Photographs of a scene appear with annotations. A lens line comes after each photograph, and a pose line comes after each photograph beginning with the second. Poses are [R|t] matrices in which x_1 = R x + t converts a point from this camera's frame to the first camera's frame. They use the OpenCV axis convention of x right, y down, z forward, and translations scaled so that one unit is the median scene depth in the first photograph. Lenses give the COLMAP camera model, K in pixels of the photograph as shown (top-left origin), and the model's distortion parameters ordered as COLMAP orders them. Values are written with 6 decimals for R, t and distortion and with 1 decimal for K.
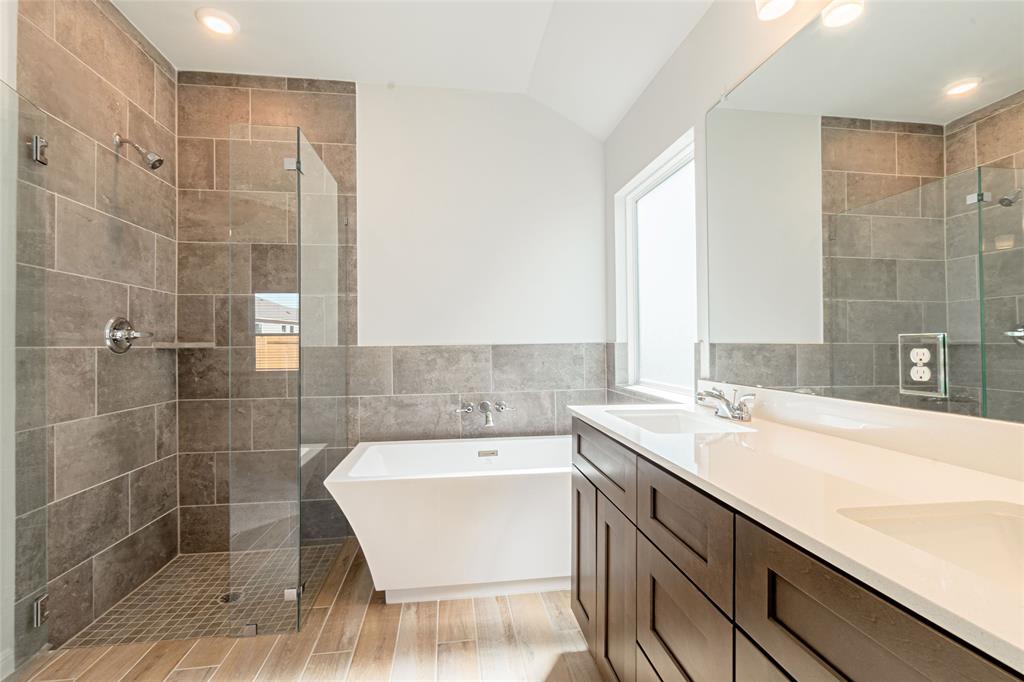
lens RADIAL K [[443.9, 0, 512.0], [0, 443.9, 341.0], [0, 0, 1]] dist [-0.000832, 0.000234]
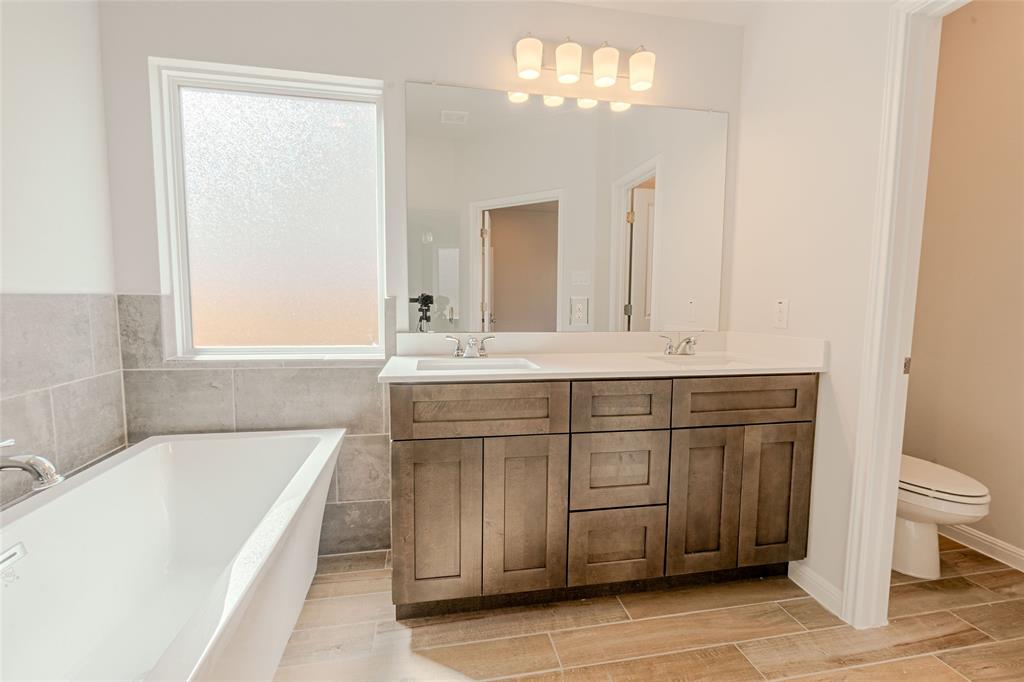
lens RADIAL K [[443.9, 0, 512.0], [0, 443.9, 341.0], [0, 0, 1]] dist [-0.000832, 0.000234]
pose [[-0.029436, -0.093064, 0.995225, -0.417765], [-0.012620, 0.995612, 0.092727, 0.004985], [-0.999487, -0.009831, -0.030482, 0.490059]]
